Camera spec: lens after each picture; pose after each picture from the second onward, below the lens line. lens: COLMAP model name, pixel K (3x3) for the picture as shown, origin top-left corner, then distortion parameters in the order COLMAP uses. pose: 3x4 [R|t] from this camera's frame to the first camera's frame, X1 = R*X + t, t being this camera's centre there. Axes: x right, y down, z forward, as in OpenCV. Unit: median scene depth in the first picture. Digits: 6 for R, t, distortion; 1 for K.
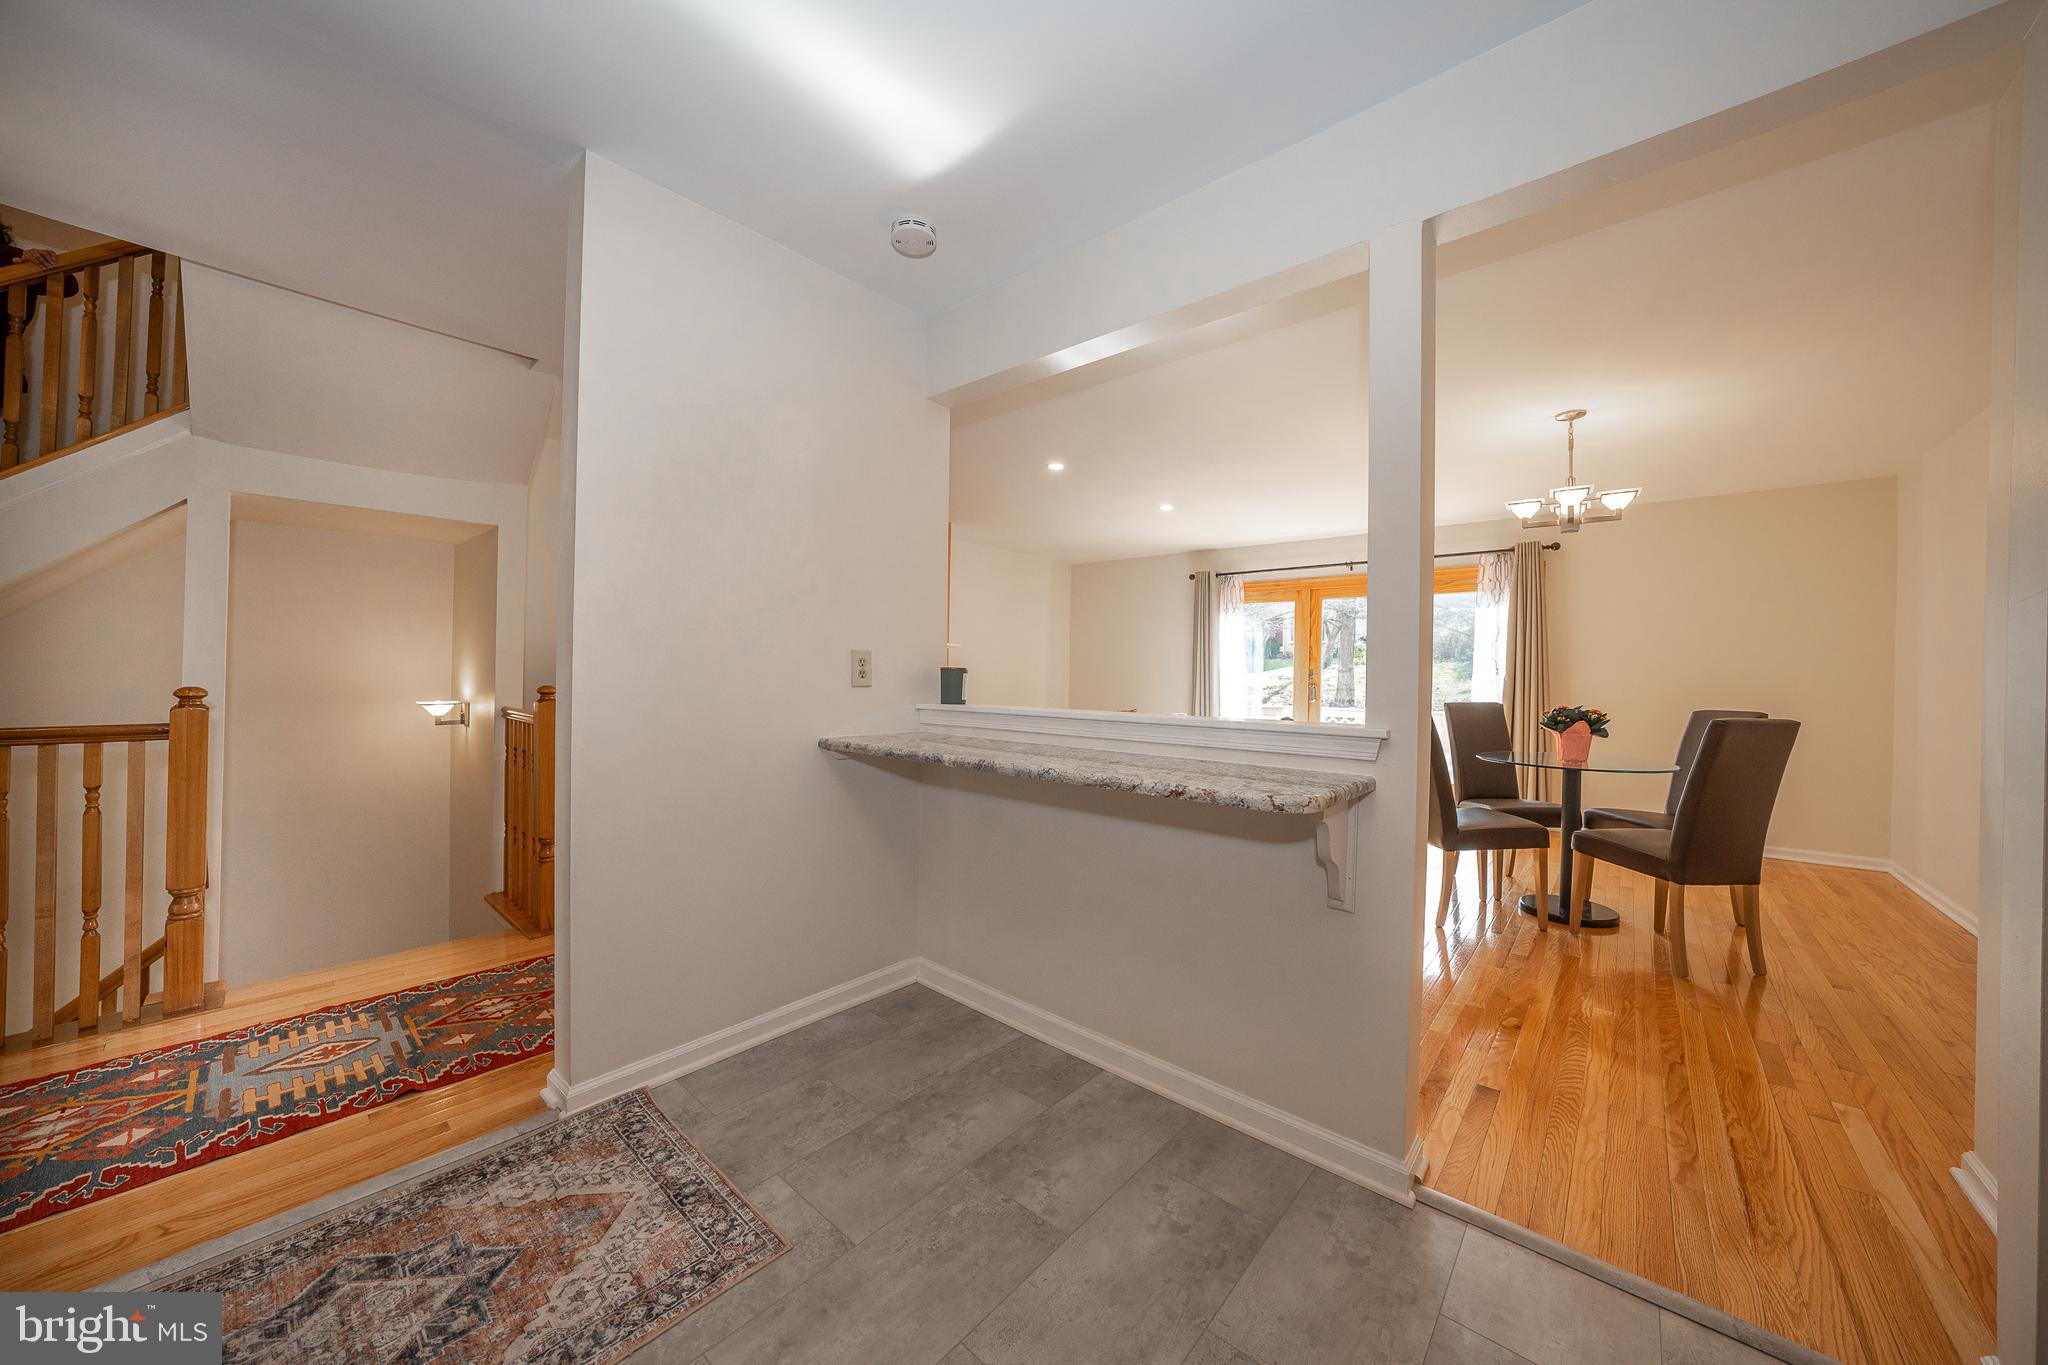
lens RADIAL K [[701.6, 0, 1020.7], [0, 701.6, 680.0], [0, 0, 1]] dist [-0.023243, 0.003927]
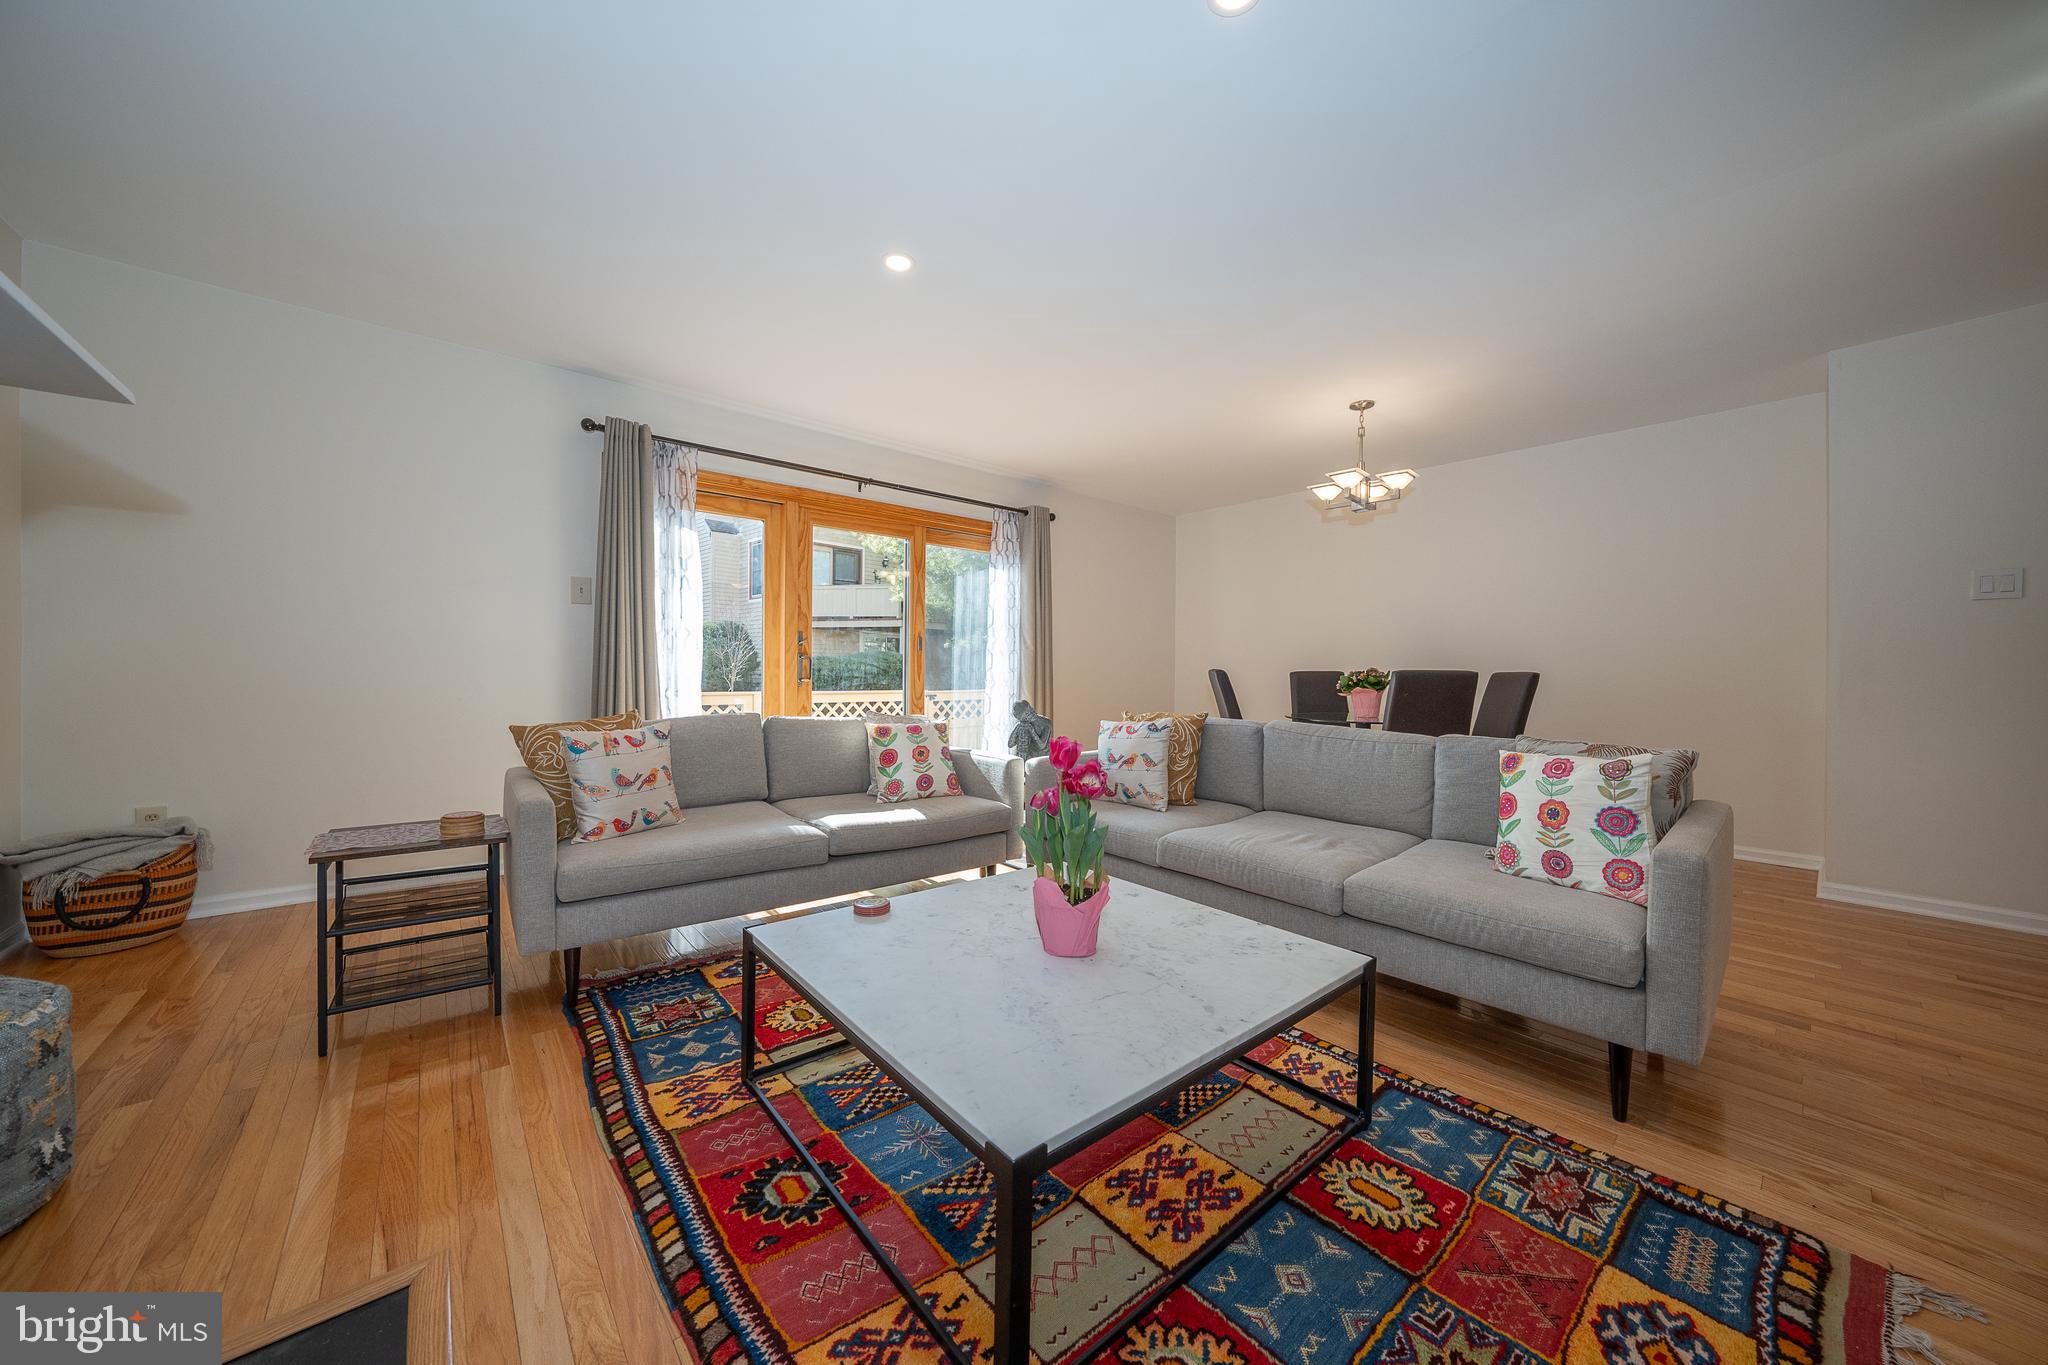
lens RADIAL K [[701.6, 0, 1025.4], [0, 701.6, 682.0], [0, 0, 1]] dist [-0.023243, 0.003927]
pose [[0.135812, -0.026130, 0.990390, -0.381430], [0.000168, 0.999653, 0.026352, 0.026914], [-0.990735, -0.003412, 0.135770, 1.359397]]
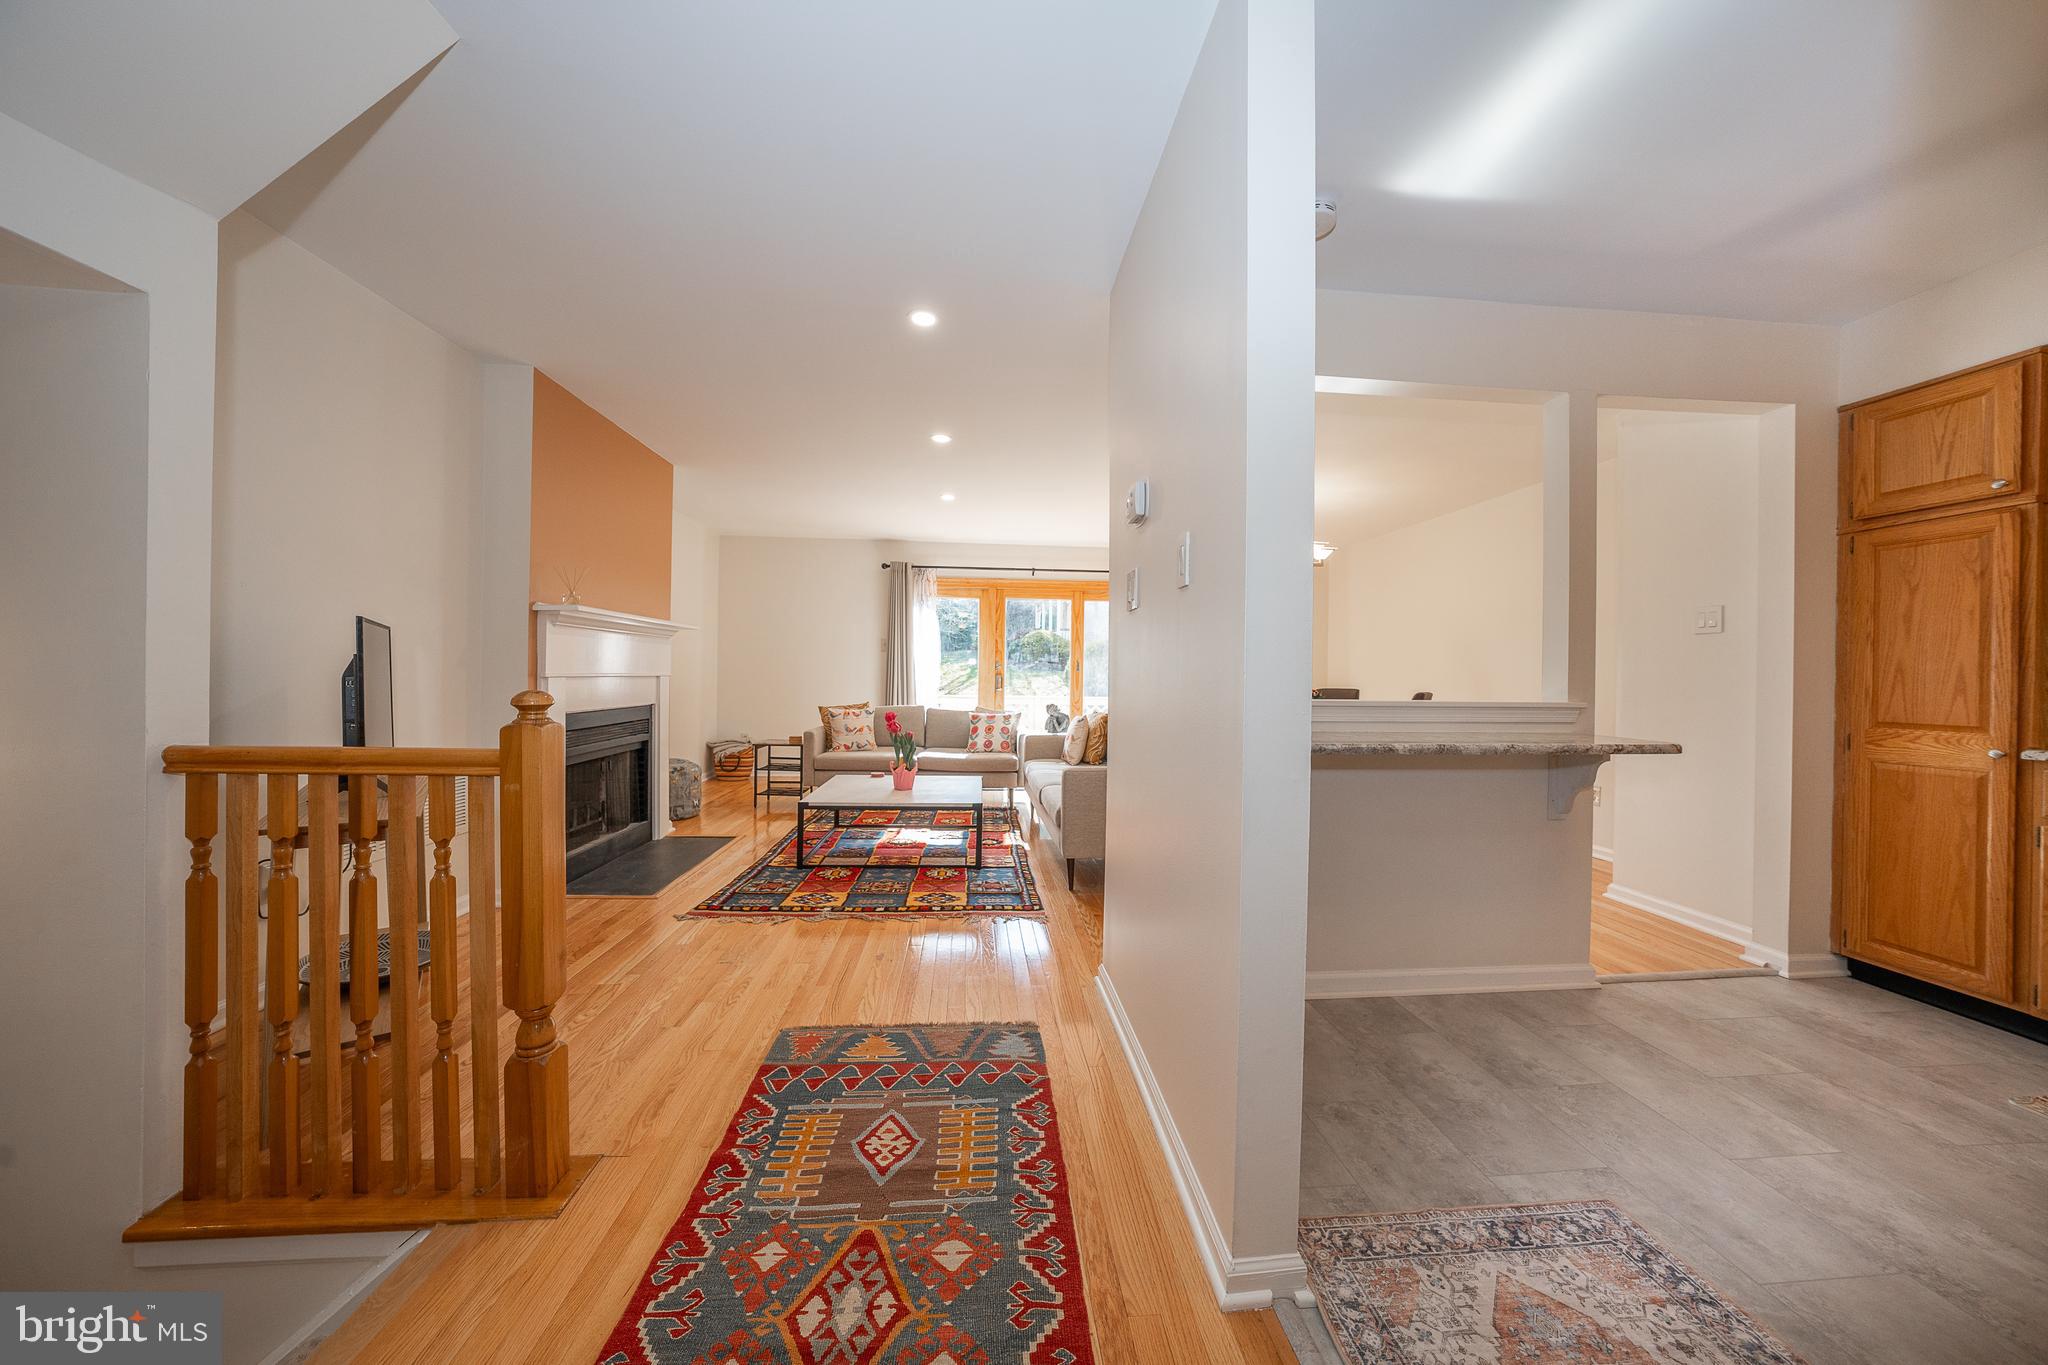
lens RADIAL K [[701.6, 0, 1027.9], [0, 701.6, 679.0], [0, 0, 1]] dist [-0.023243, 0.003927]
pose [[0.694011, -0.011033, 0.719880, -0.684001], [0.001523, 0.999903, 0.013856, -0.004441], [-0.719963, -0.008520, 0.693960, 0.362554]]
